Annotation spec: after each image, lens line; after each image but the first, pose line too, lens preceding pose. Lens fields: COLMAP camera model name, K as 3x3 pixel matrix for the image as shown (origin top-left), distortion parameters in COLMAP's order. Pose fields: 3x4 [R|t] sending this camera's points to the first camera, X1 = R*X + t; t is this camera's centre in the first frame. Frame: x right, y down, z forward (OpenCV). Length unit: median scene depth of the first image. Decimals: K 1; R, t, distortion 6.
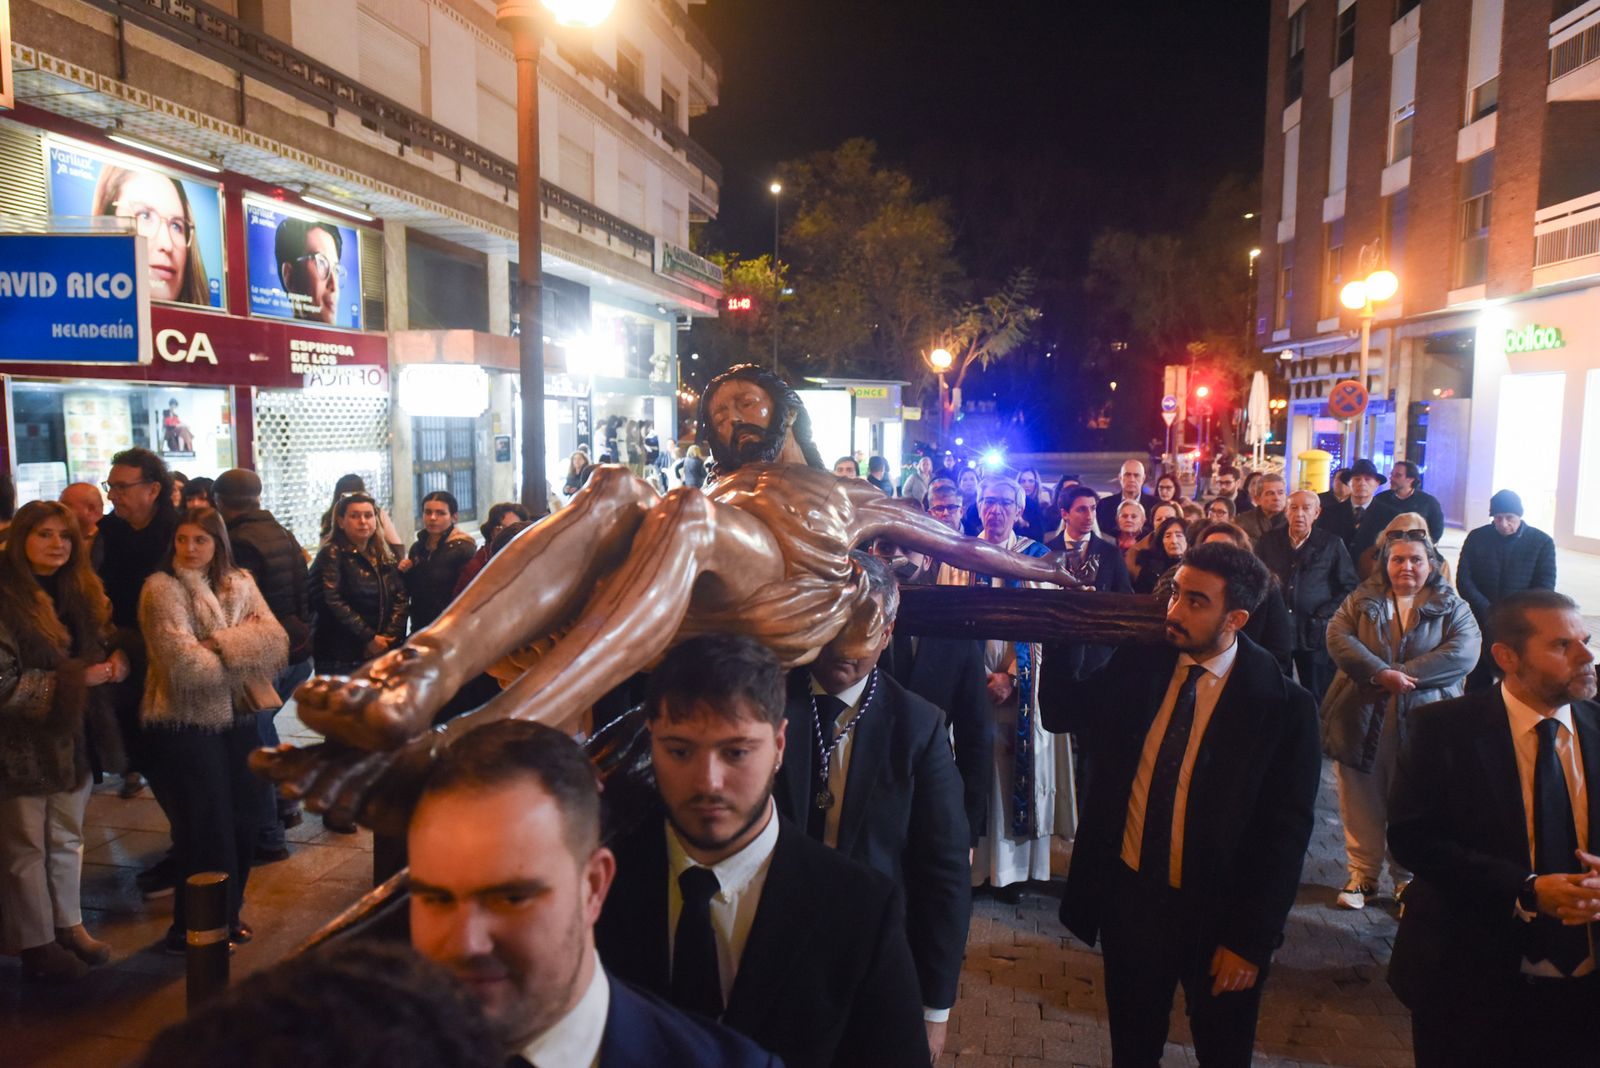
lens RADIAL K [[1134.6, 0, 785.9], [0, 1134.6, 558.9], [0, 0, 1]] dist [0.004303, -0.003717]
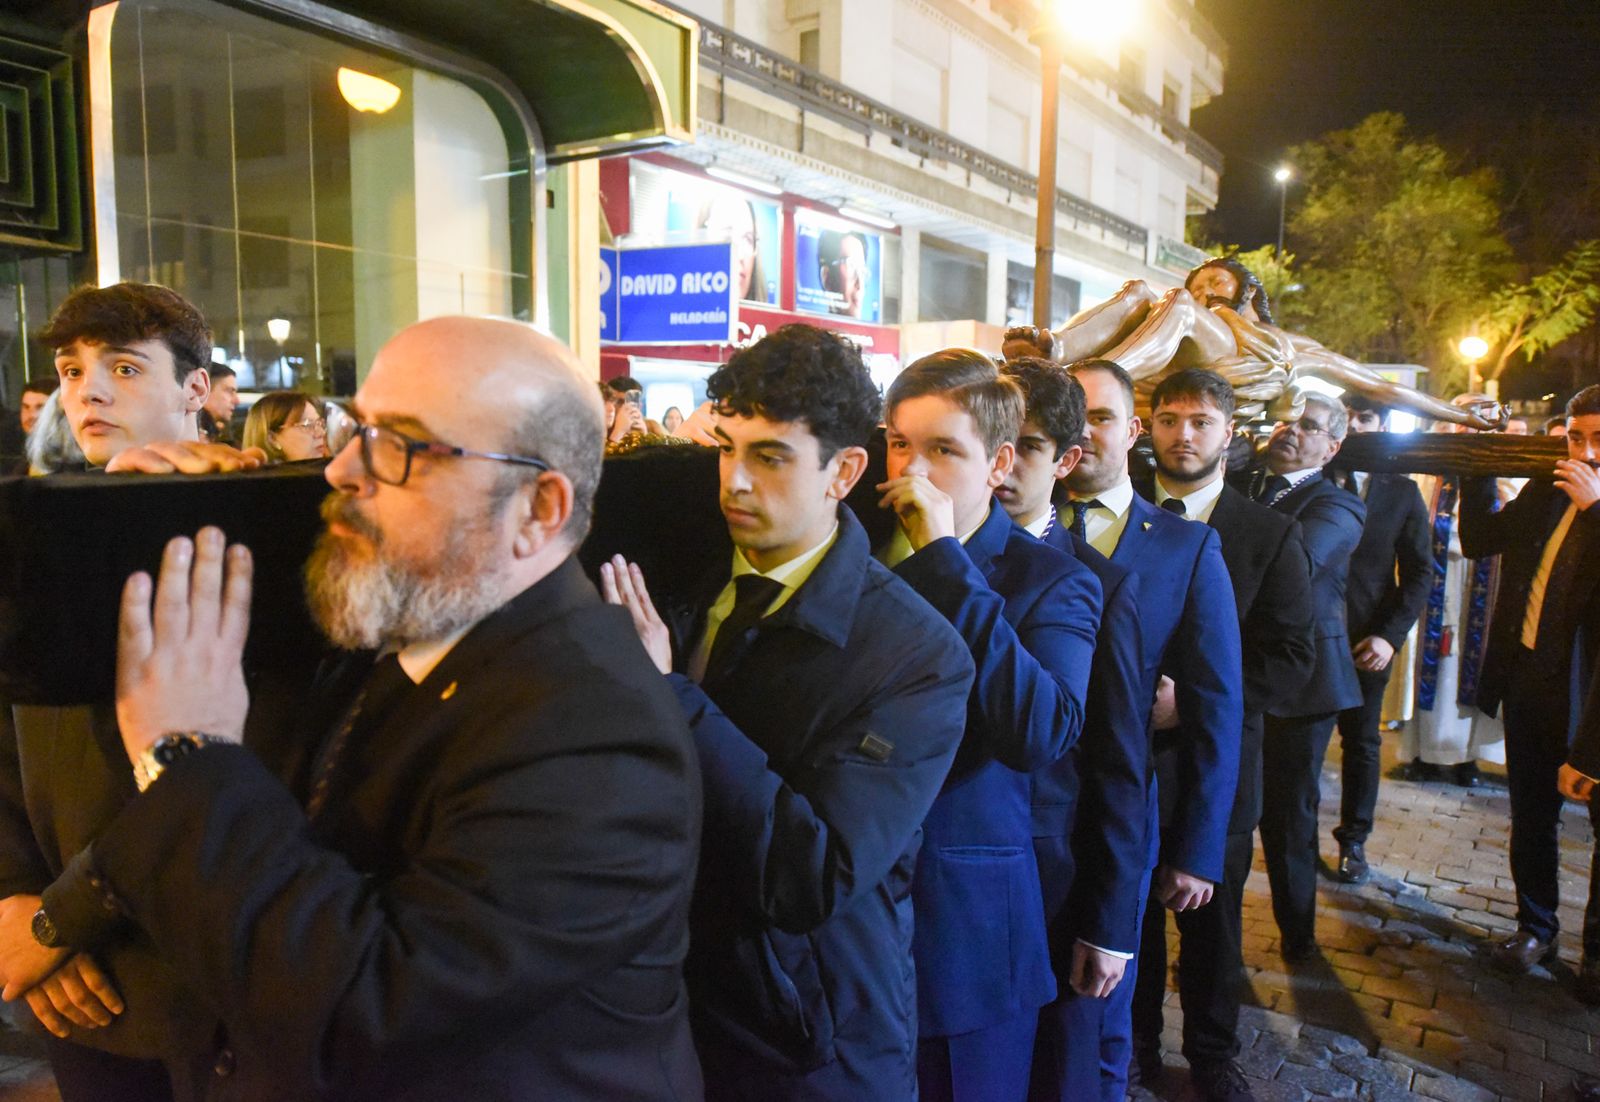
lens RADIAL K [[1133.0, 0, 801.3], [0, 1133.0, 551.2], [0, 0, 1]] dist [0.003424, -0.000540]
pose [[0.920625, 0.044882, -0.387859, 0.006393], [-0.049766, 0.998758, -0.002551, 0.032205], [0.387262, 0.021651, 0.921715, -0.072668]]
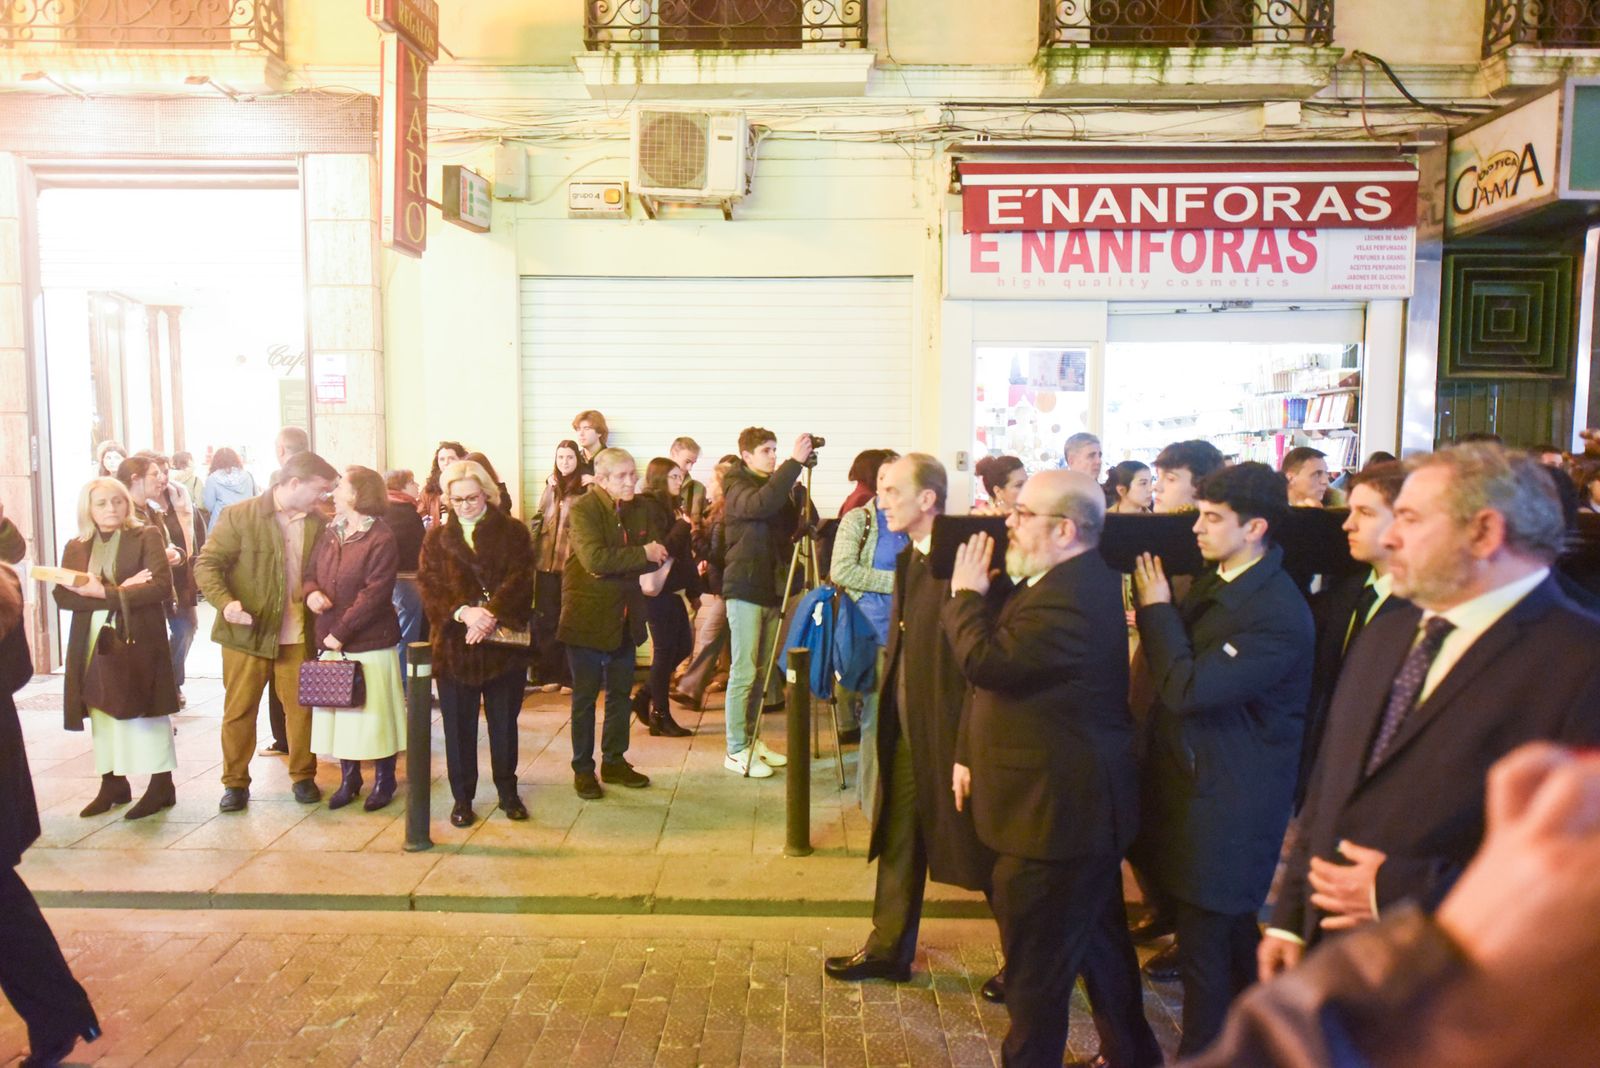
lens RADIAL K [[1077.6, 0, 787.7], [0, 1077.6, 539.1], [0, 0, 1]] dist [0.002187, 0.000300]
pose [[0.203626, 0.058482, -0.977300, 0.081090], [-0.118894, 0.992304, 0.034607, 0.049471], [0.971803, 0.109148, 0.209012, -0.255927]]
